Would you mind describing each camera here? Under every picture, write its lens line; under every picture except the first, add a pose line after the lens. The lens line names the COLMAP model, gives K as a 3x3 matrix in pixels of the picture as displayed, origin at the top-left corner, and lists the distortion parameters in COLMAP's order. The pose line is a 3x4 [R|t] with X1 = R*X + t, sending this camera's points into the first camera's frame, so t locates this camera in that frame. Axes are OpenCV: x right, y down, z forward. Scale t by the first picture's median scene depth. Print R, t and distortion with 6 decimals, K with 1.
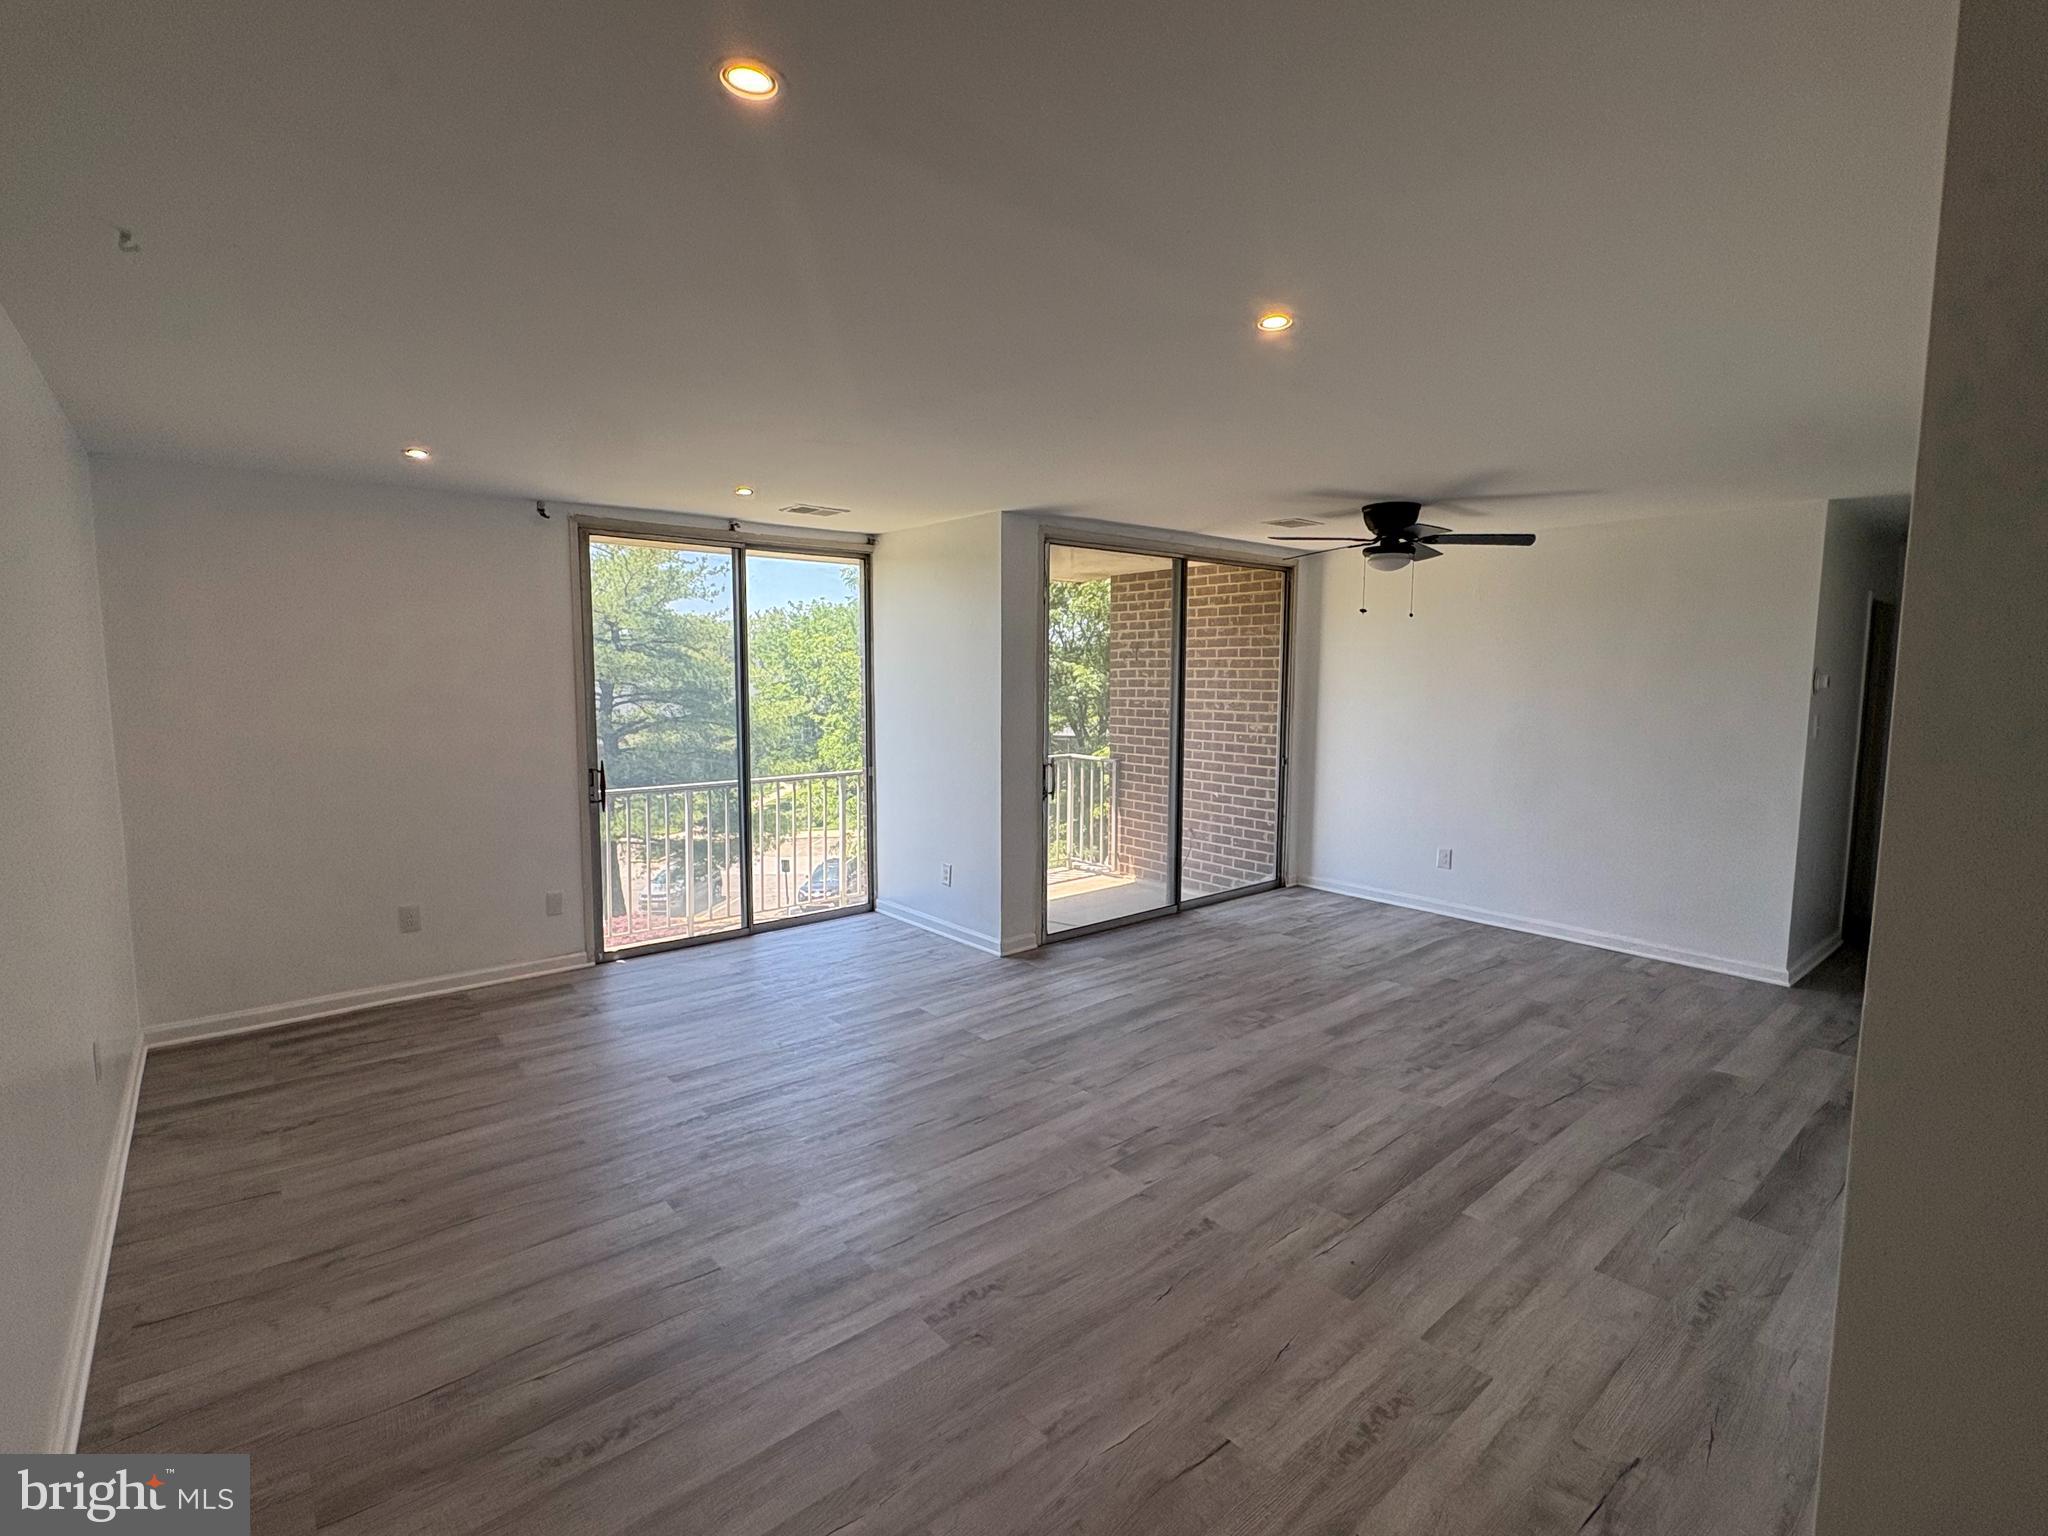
lens RADIAL K [[952.9, 0, 1014.3], [0, 952.9, 763.3], [0, 0, 1]] dist [0.000510, -0.000171]
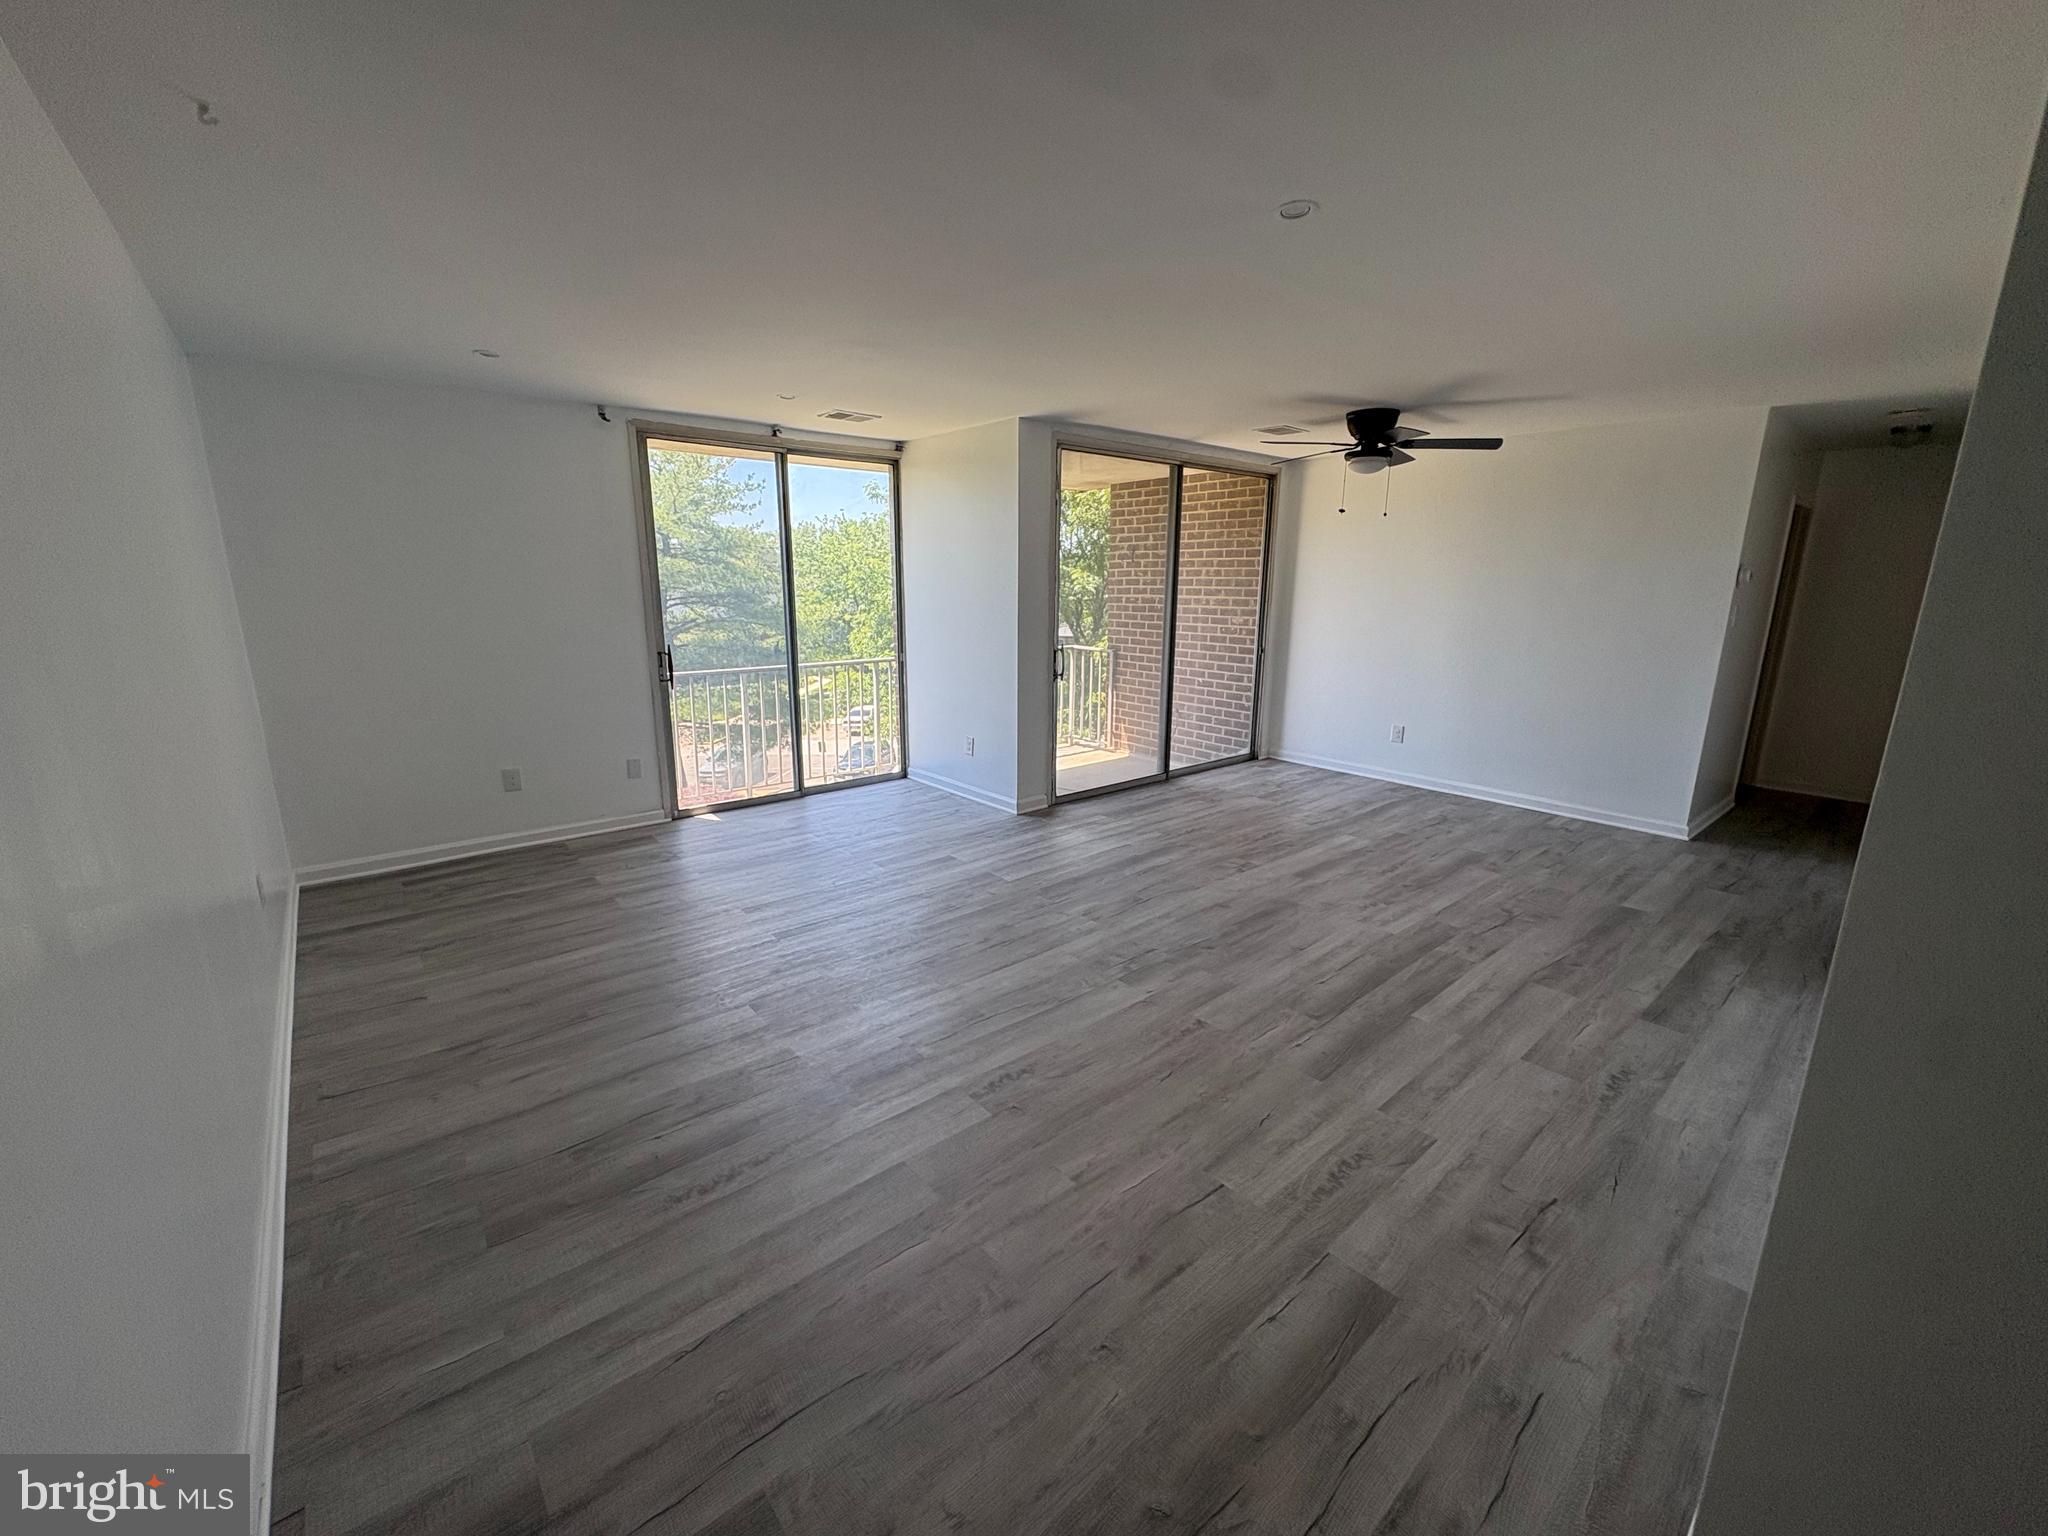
lens RADIAL K [[818.5, 0, 1016.9], [0, 818.5, 765.5], [0, 0, 1]] dist [0.001281, -0.000169]
pose [[0.999997, 0.002140, 0.001308, -0.024113], [-0.002288, 0.991975, 0.126410, 0.022946], [-0.001027, -0.126412, 0.991977, 0.011679]]
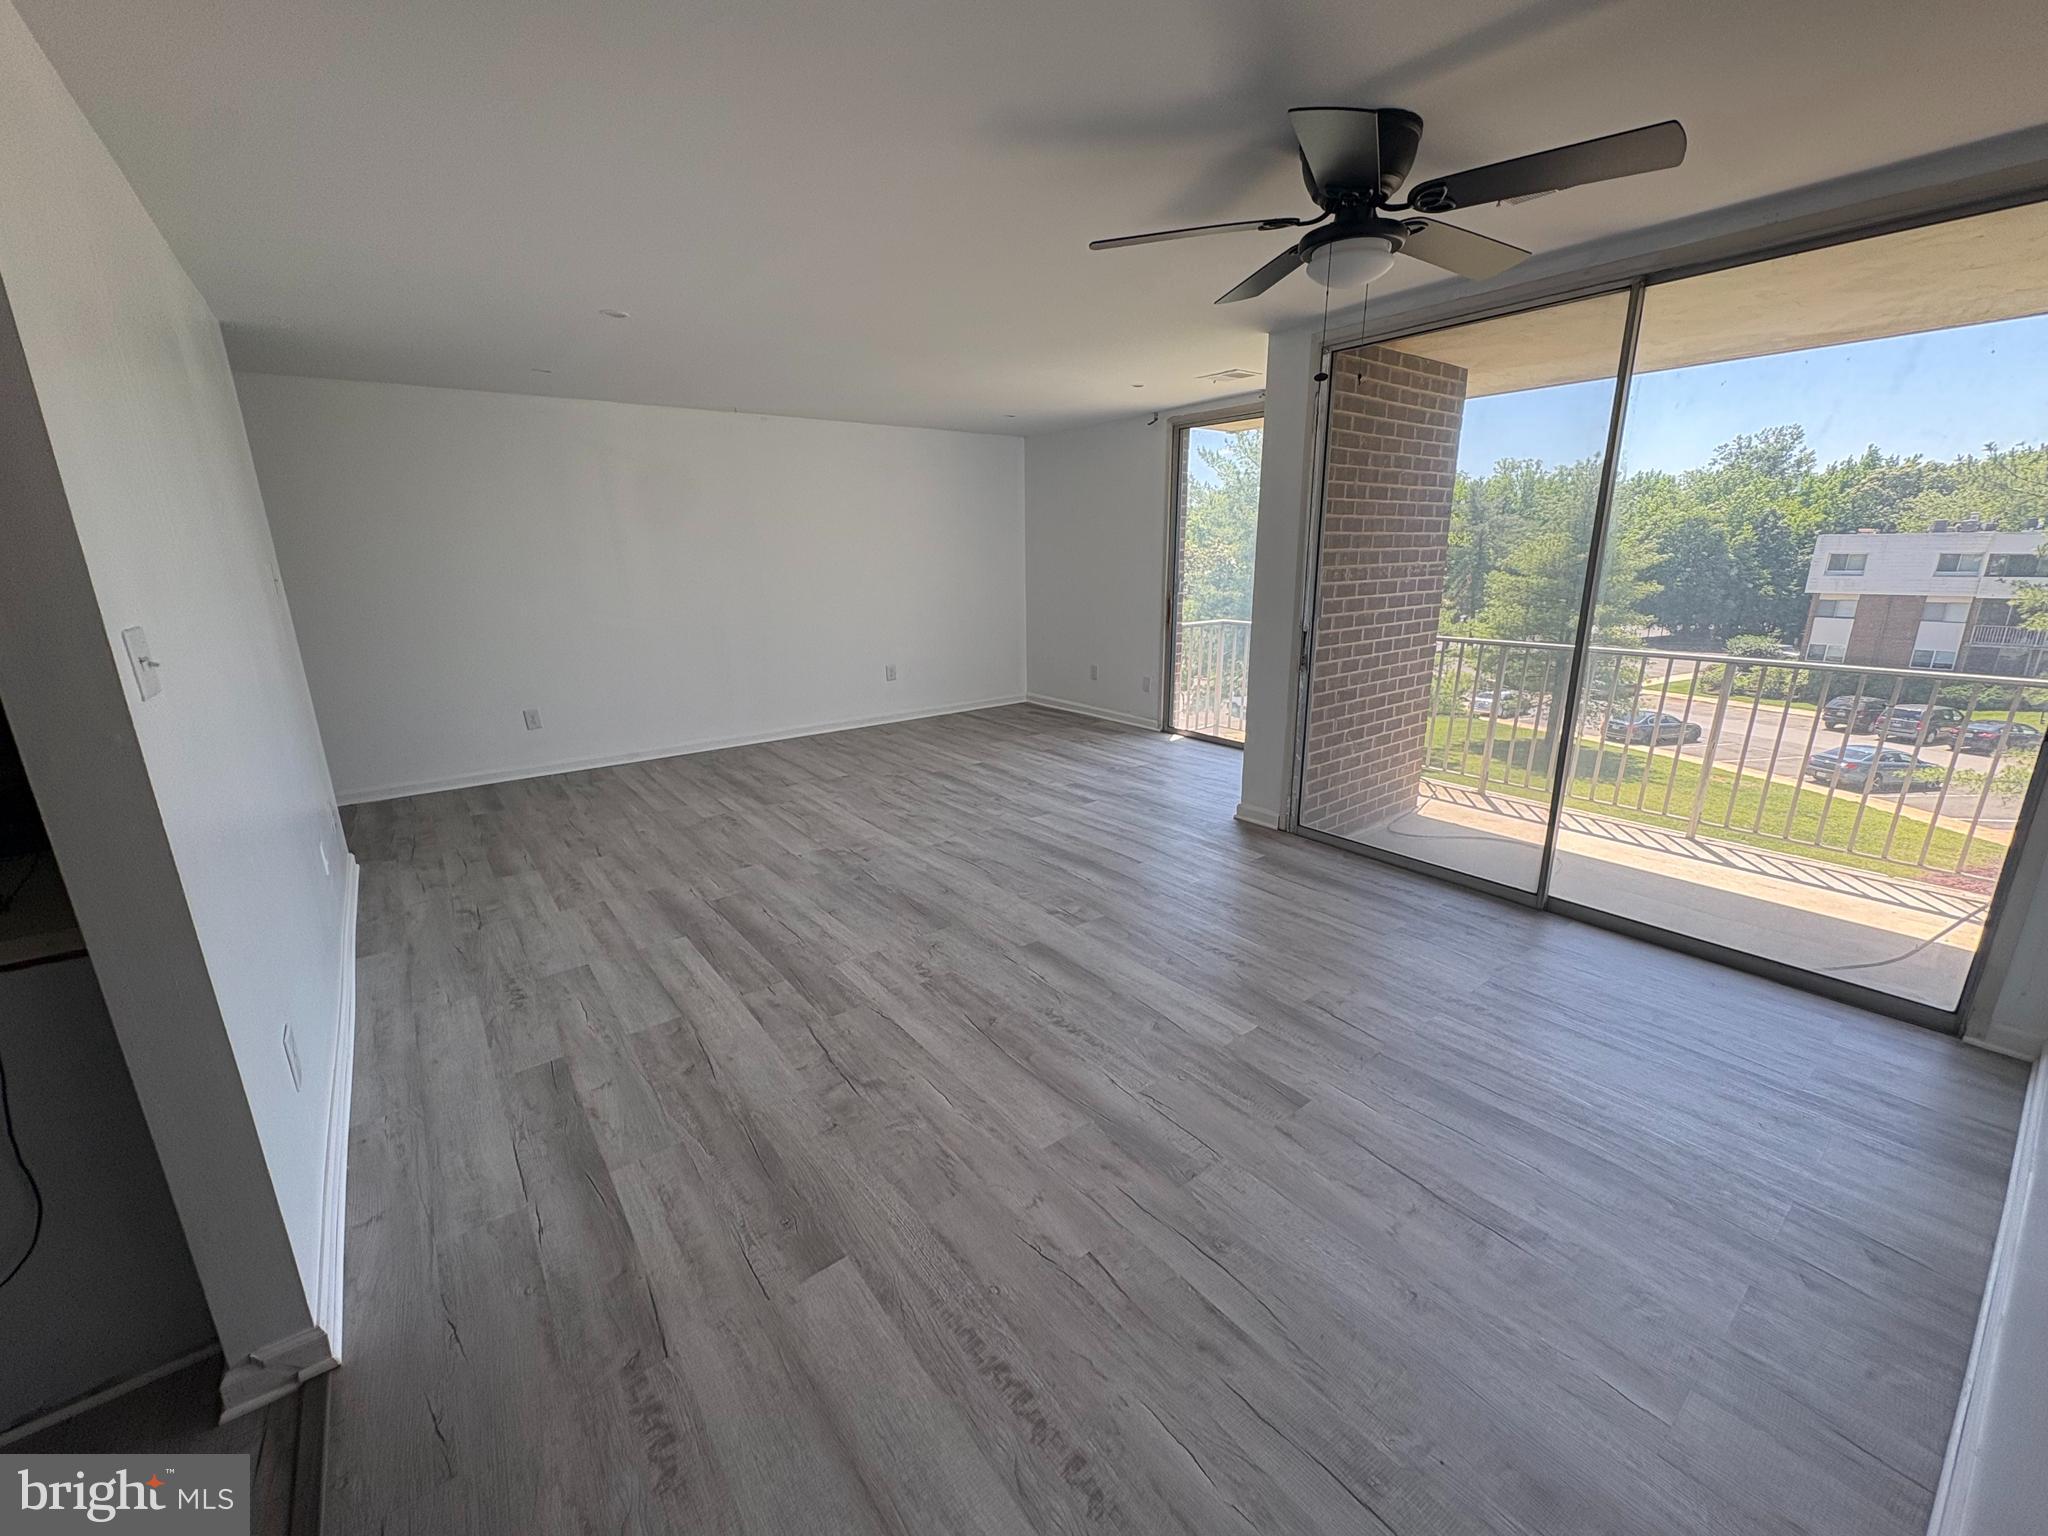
lens RADIAL K [[818.5, 0, 1031.0], [0, 818.5, 763.4], [0, 0, 1]] dist [0.001281, -0.000169]
pose [[-0.039169, 0.253979, -0.966416, 1.198034], [-0.082675, 0.963019, 0.256436, -0.080208], [0.995807, 0.089943, -0.016723, 1.178736]]
